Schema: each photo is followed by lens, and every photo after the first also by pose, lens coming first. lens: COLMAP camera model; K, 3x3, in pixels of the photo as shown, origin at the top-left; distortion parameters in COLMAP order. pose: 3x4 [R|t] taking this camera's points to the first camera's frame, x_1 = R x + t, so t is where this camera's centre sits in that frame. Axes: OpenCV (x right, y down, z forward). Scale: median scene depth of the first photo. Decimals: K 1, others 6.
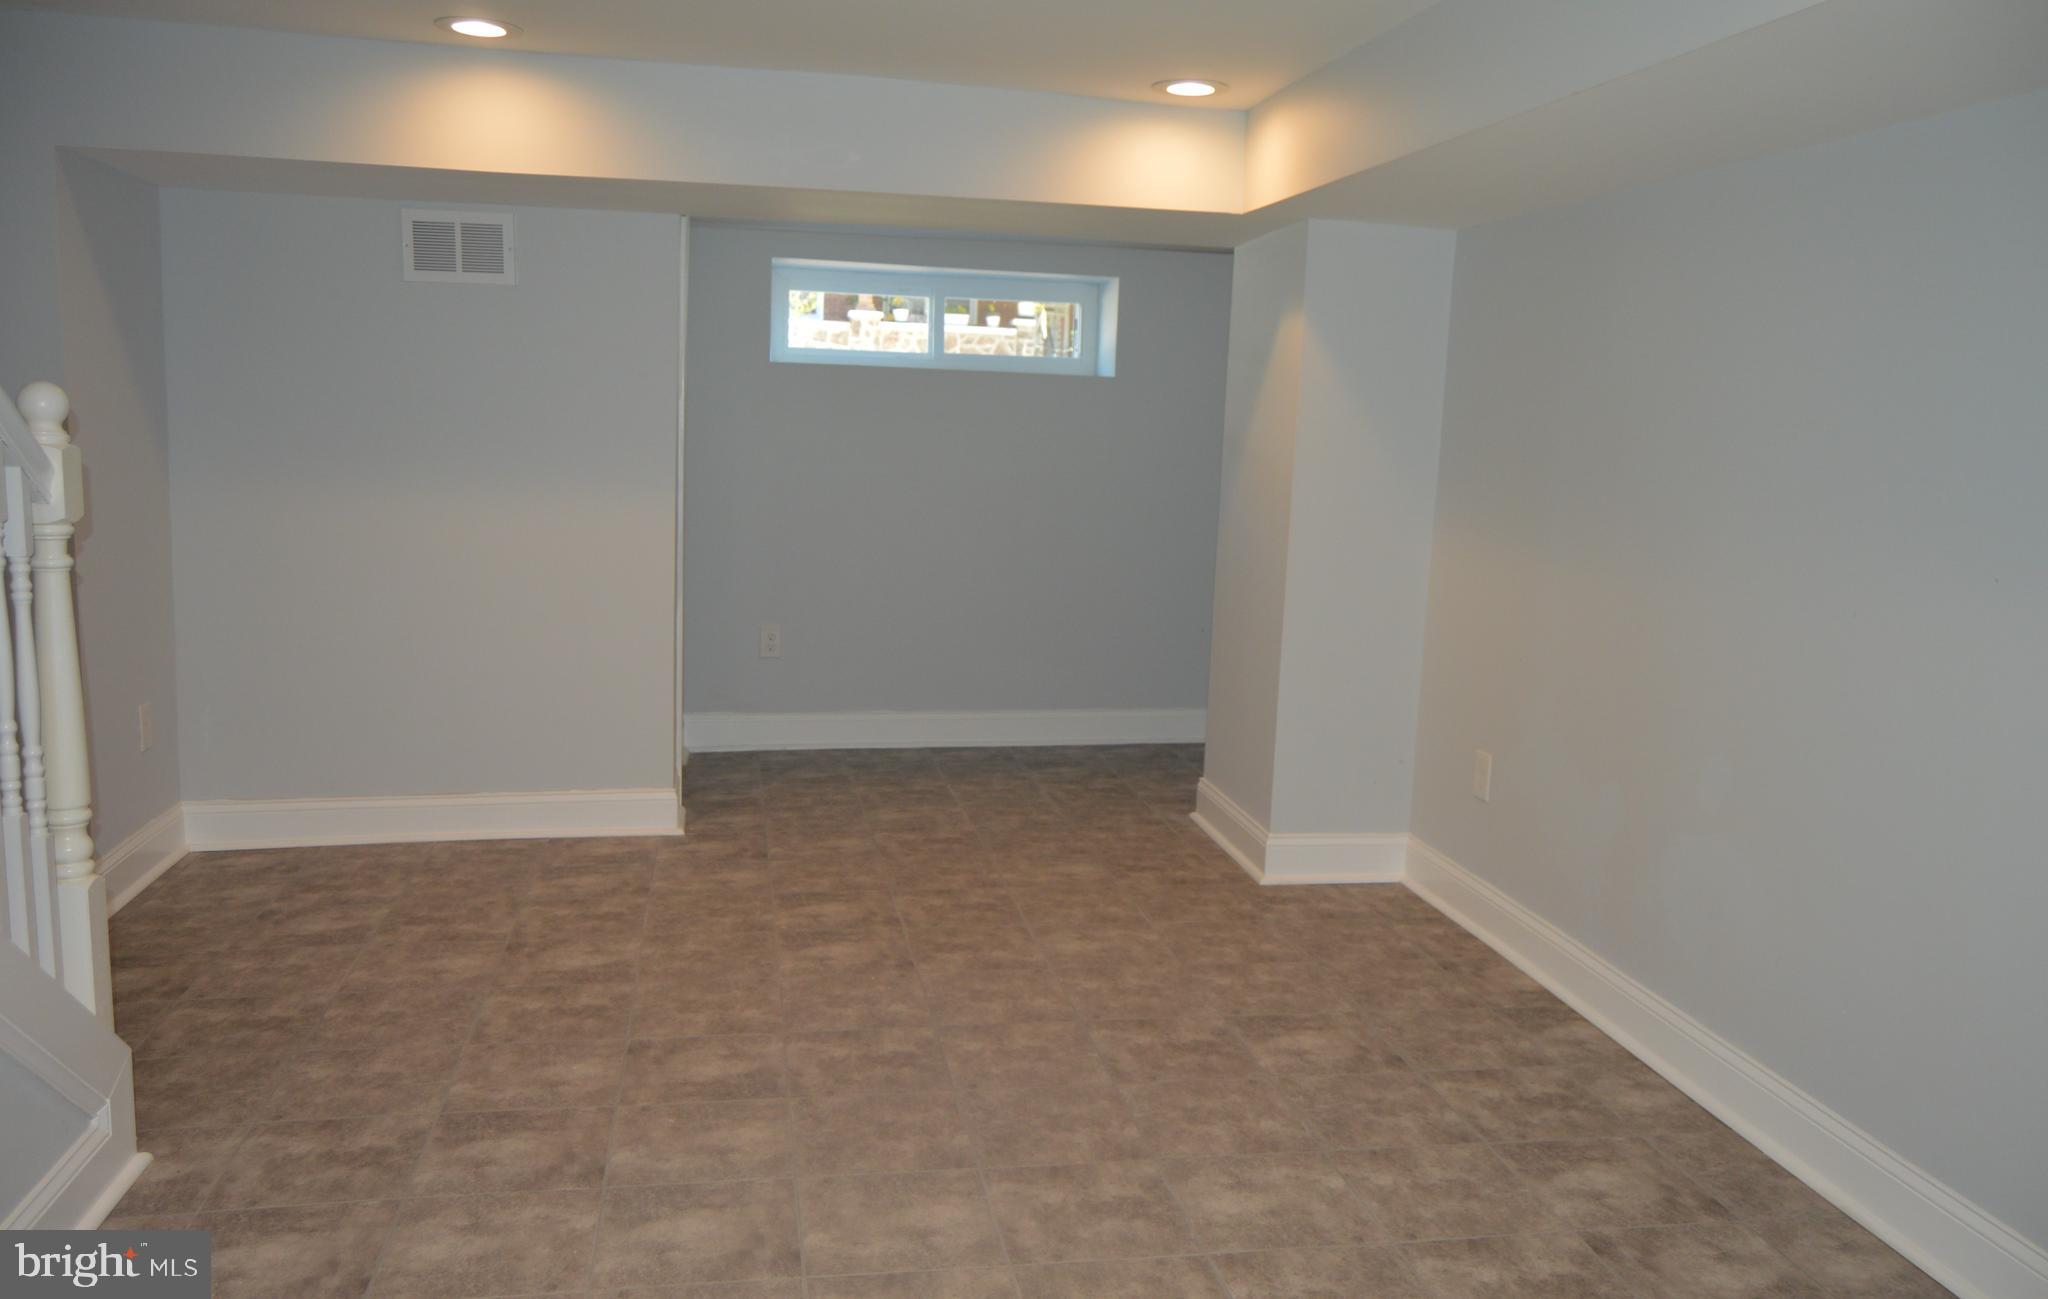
lens RADIAL K [[1609.7, 0, 1028.3], [0, 1609.7, 678.6], [0, 0, 1]] dist [-0.013971, 0.015554]
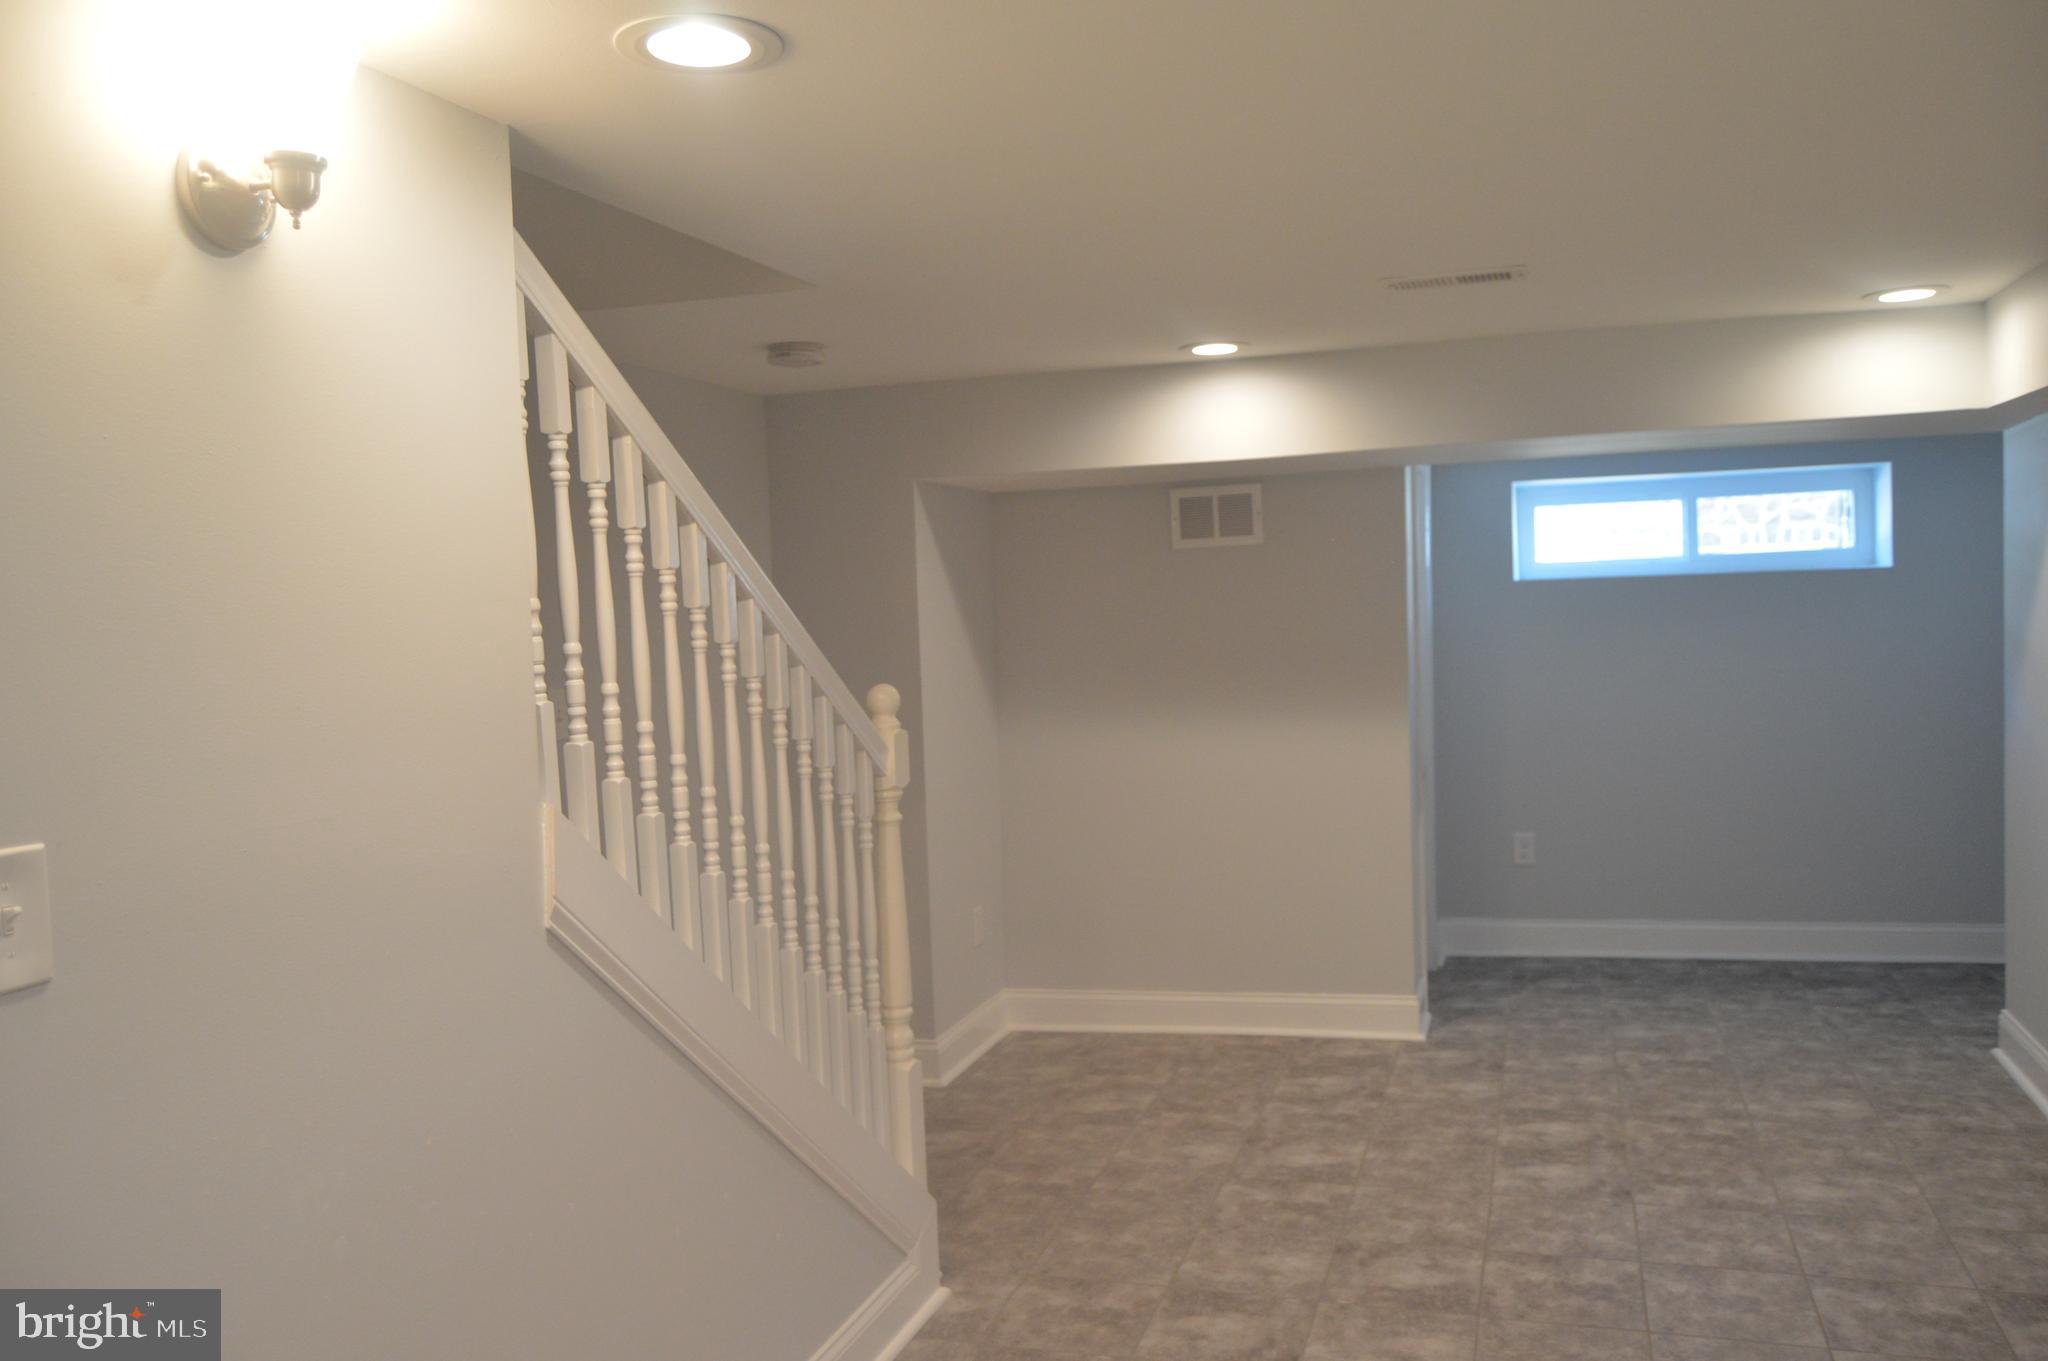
lens RADIAL K [[1601.7, 0, 1029.2], [0, 1601.7, 679.8], [0, 0, 1]] dist [-0.014976, 0.006361]
pose [[0.875795, -0.045457, -0.480539, 0.081312], [-0.006585, 0.994338, -0.106063, -0.028389], [0.482639, 0.096054, 0.870536, -0.064428]]
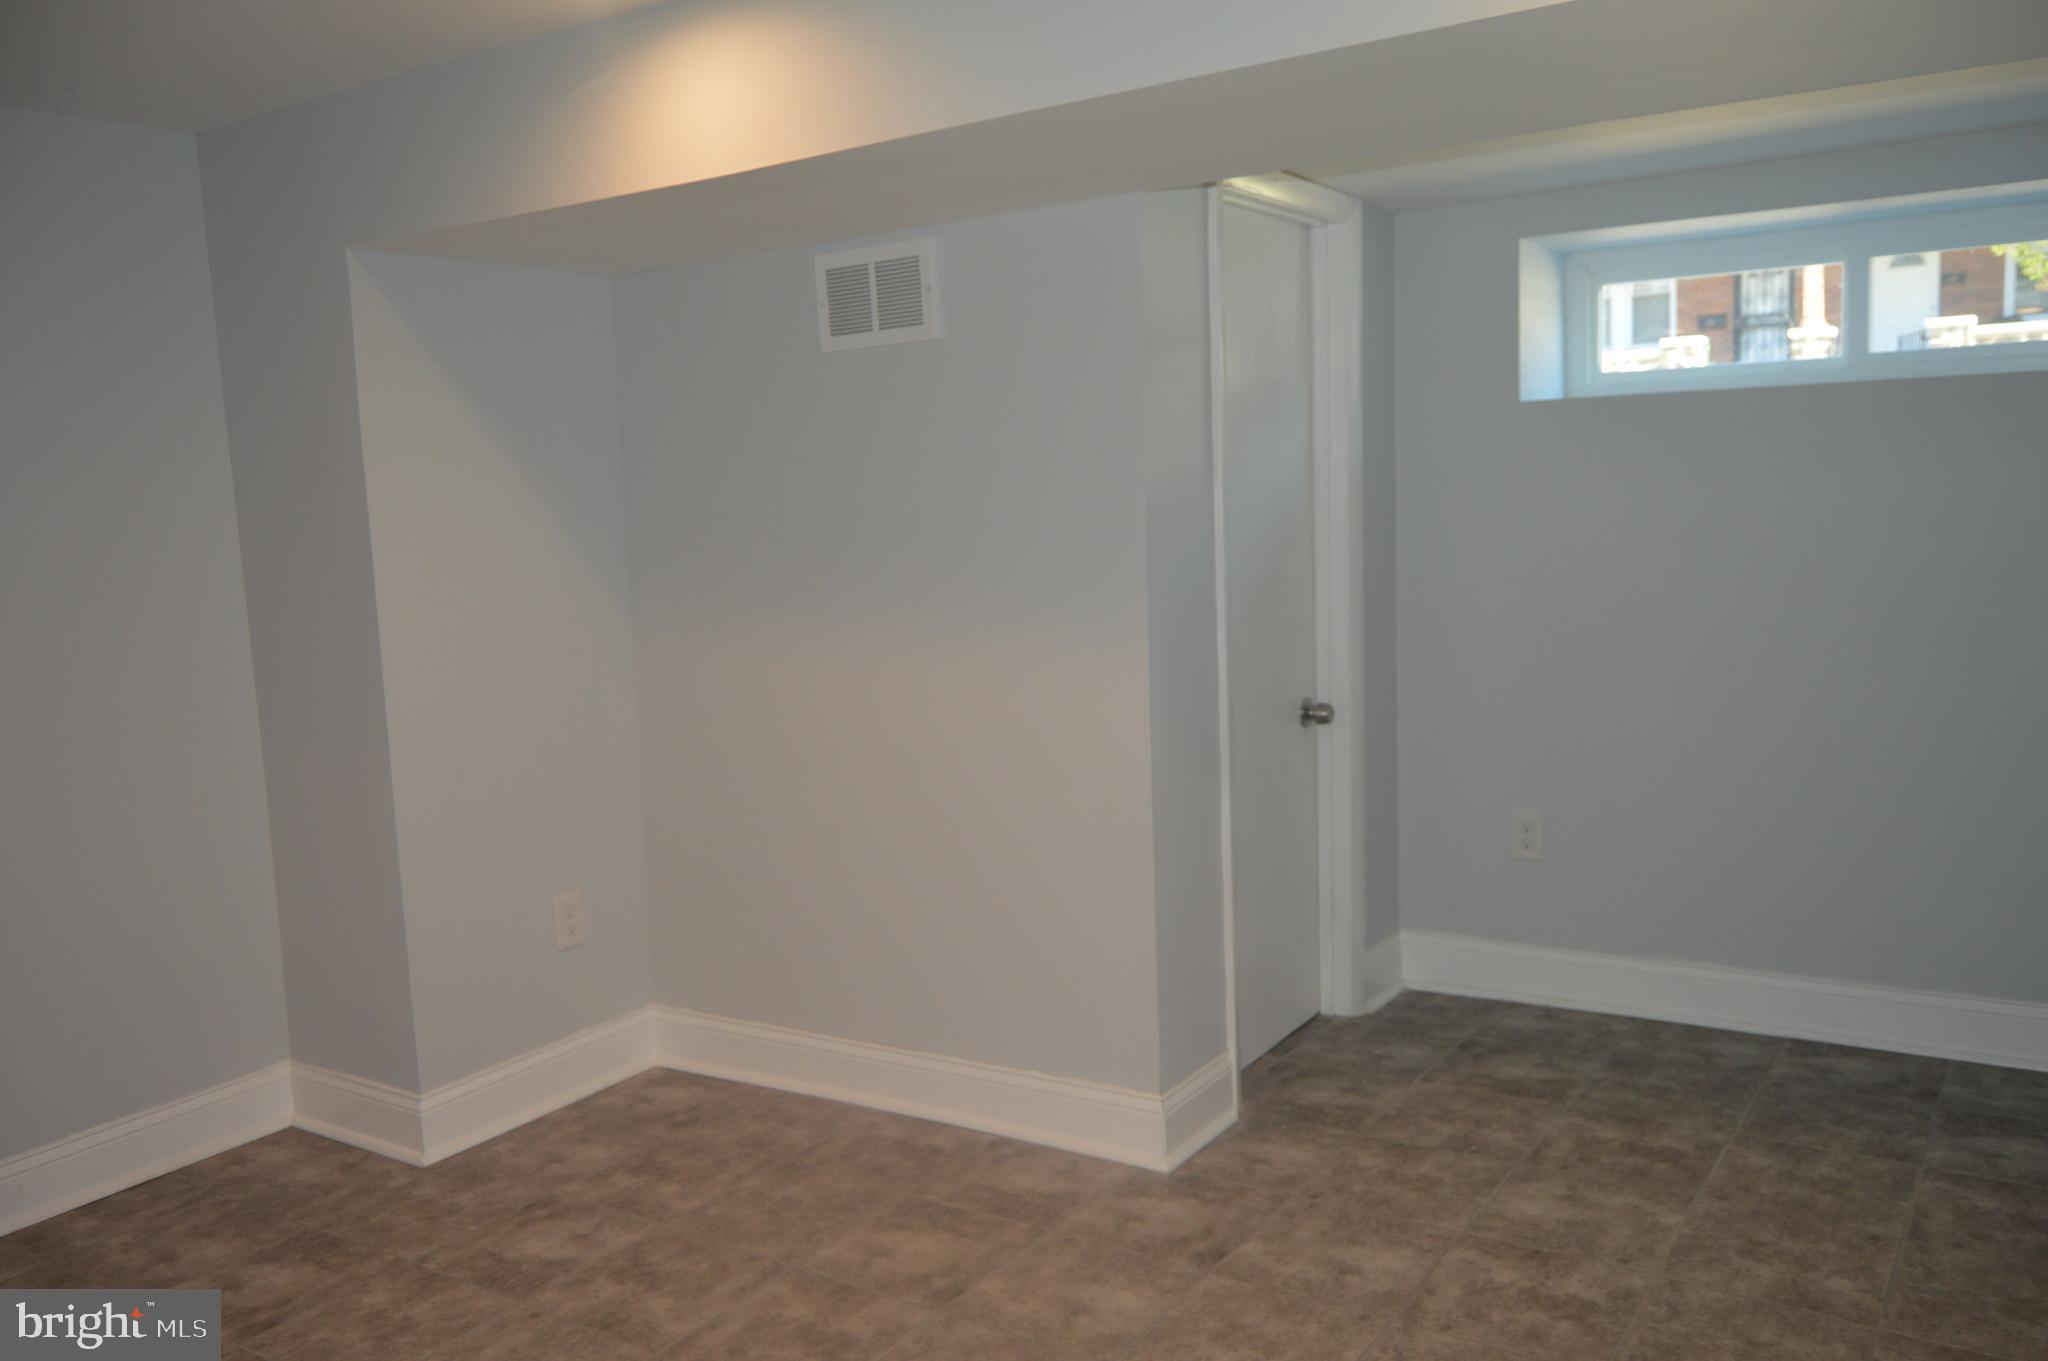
lens RADIAL K [[1601.7, 0, 1022.4], [0, 1601.7, 682.2], [0, 0, 1]] dist [-0.014976, 0.006361]
pose [[0.708339, 0.023908, -0.705467, 0.206511], [-0.043216, 0.999020, -0.009536, -0.097718], [0.704548, 0.037242, 0.708678, 0.573673]]
